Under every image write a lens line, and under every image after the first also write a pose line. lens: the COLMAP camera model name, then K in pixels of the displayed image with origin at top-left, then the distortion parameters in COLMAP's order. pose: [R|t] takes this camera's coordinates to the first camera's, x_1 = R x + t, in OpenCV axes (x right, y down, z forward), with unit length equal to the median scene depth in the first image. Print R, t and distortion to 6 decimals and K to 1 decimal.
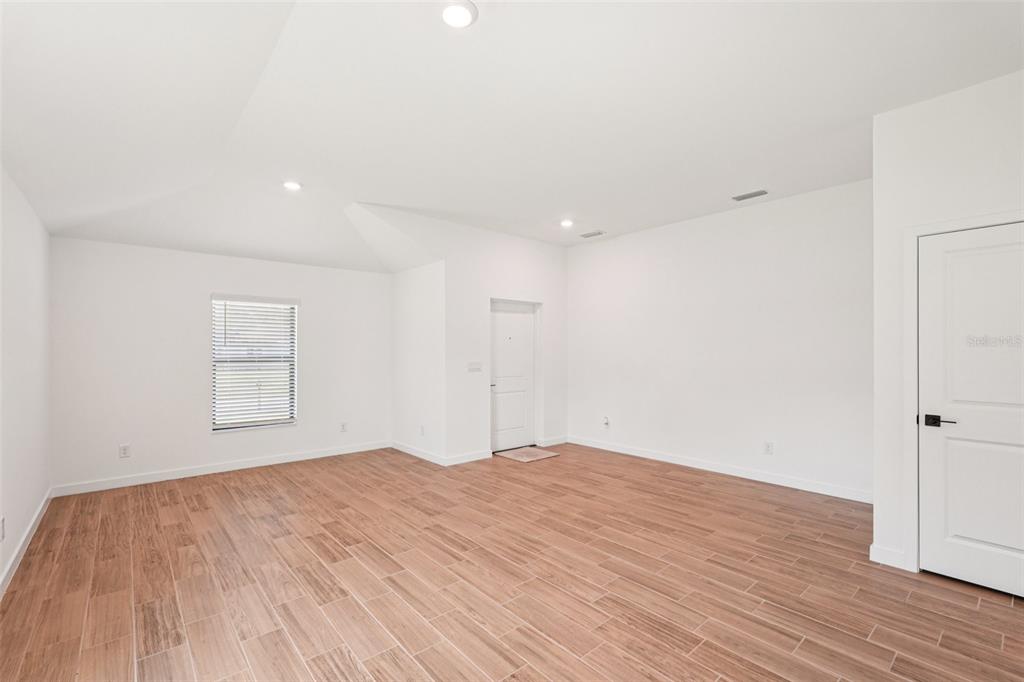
lens RADIAL K [[453.3, 0, 515.2], [0, 453.3, 335.3], [0, 0, 1]] dist [-0.010973, 0.005910]
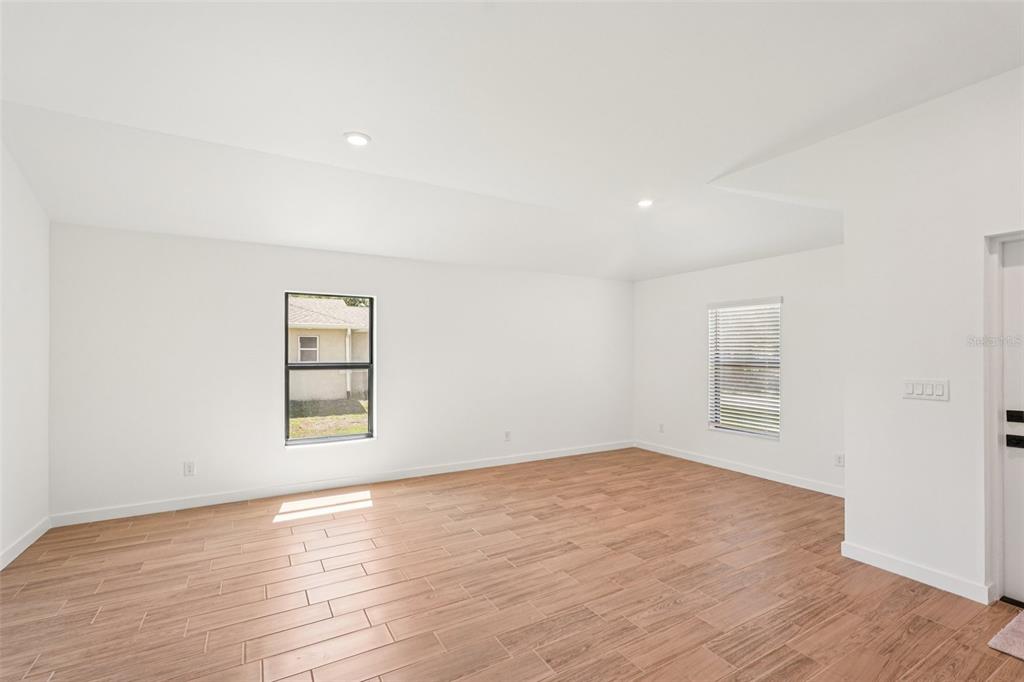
lens RADIAL K [[453.3, 0, 510.8], [0, 453.3, 354.0], [0, 0, 1]] dist [-0.010973, 0.005910]
pose [[-0.187798, 0.001863, -0.982206, 0.736830], [0.032392, 0.999466, -0.004297, 0.028520], [0.981674, -0.032622, -0.187758, 1.036078]]
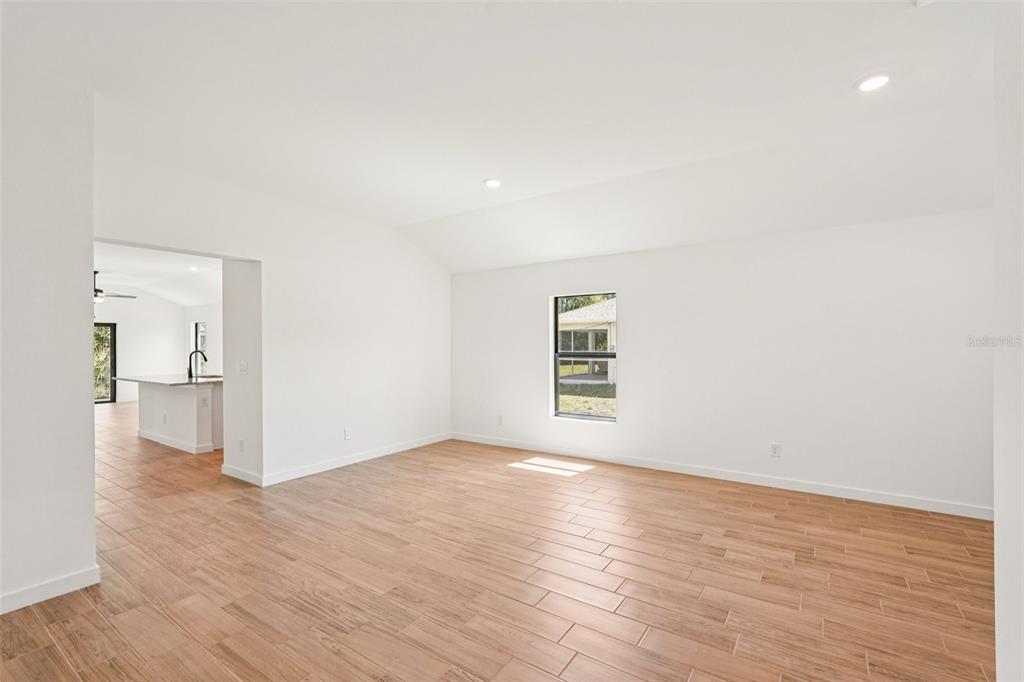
lens RADIAL K [[453.3, 0, 516.9], [0, 453.3, 340.5], [0, 0, 1]] dist [-0.010973, 0.005910]
pose [[-0.965951, 0.003973, -0.258694, 0.171122], [0.014681, 0.999113, -0.039477, 0.050109], [0.258308, -0.041930, -0.965152, 1.719476]]
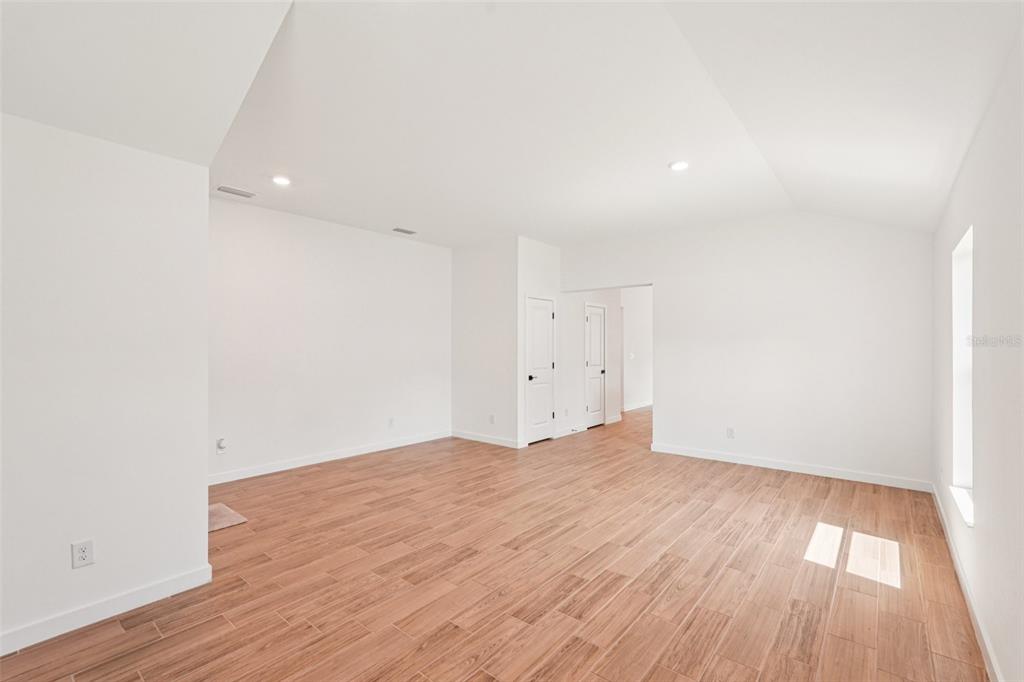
lens RADIAL K [[453.3, 0, 510.2], [0, 453.3, 348.2], [0, 0, 1]] dist [-0.010973, 0.005910]
pose [[-0.162050, 0.000557, 0.986782, -1.036673], [-0.031191, 0.999497, -0.005687, 0.037390], [-0.986289, -0.031700, -0.161951, 1.130598]]
